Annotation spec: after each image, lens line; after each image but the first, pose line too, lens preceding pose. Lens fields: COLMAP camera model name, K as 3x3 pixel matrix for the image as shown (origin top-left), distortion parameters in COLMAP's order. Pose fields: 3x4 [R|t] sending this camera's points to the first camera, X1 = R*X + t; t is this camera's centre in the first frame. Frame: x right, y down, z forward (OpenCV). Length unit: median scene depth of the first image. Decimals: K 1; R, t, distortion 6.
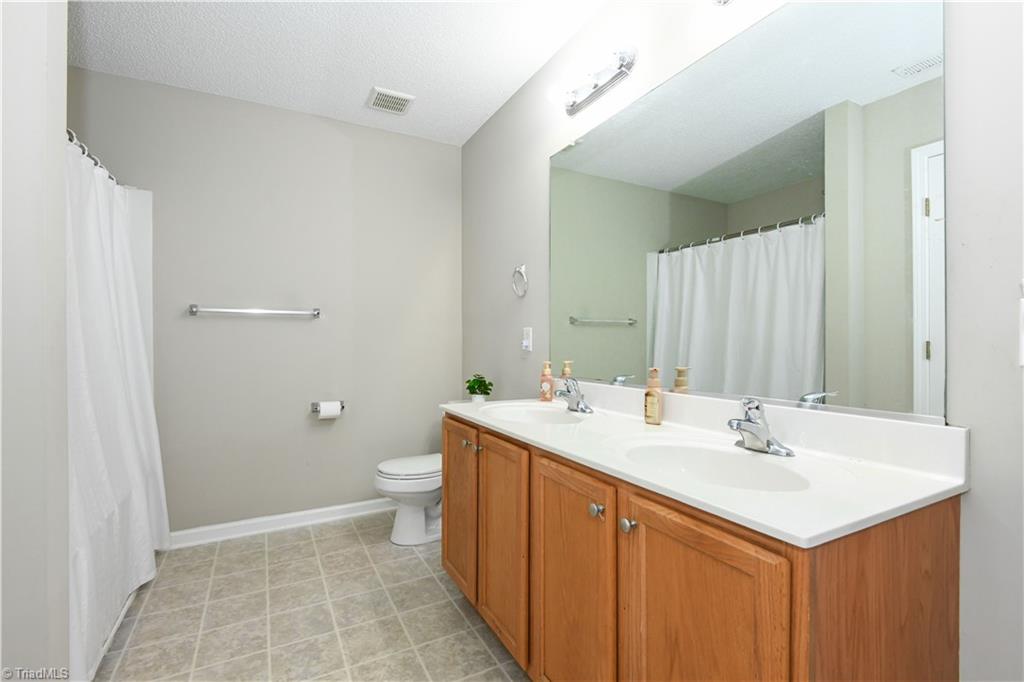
lens RADIAL K [[462.9, 0, 512.0], [0, 462.9, 341.0], [0, 0, 1]] dist [-0.015065, -0.000223]
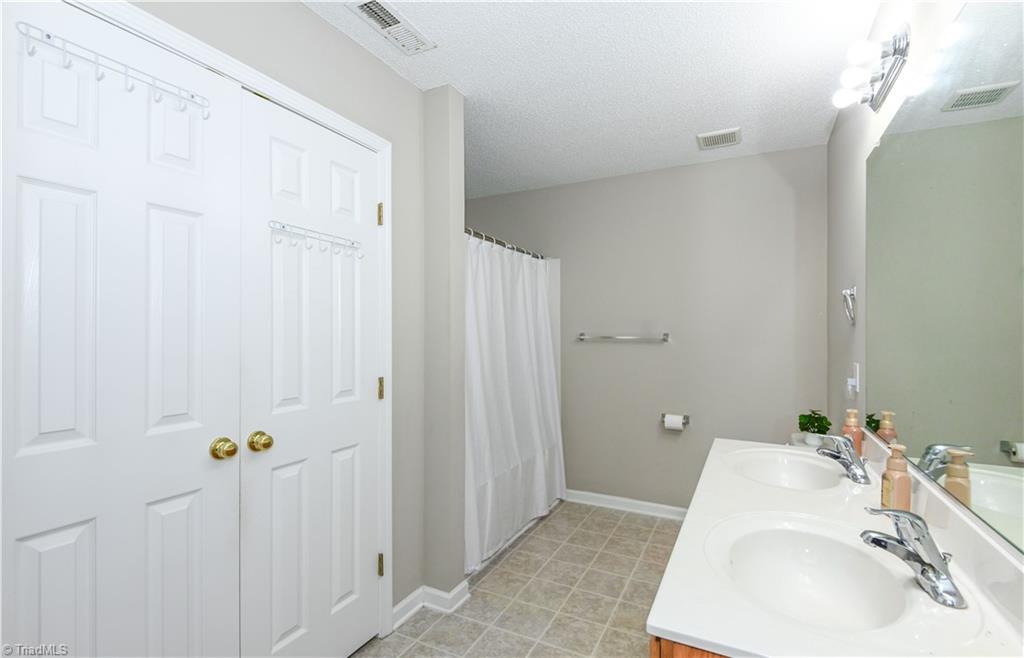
lens RADIAL K [[467.0, 0, 512.0], [0, 467.0, 329.0], [0, 0, 1]] dist [-0.000273, -0.000317]
pose [[0.563699, -0.002161, -0.825978, 0.458953], [-0.001760, 0.999991, -0.003818, -0.104784], [0.825978, 0.003606, 0.563690, 0.011417]]
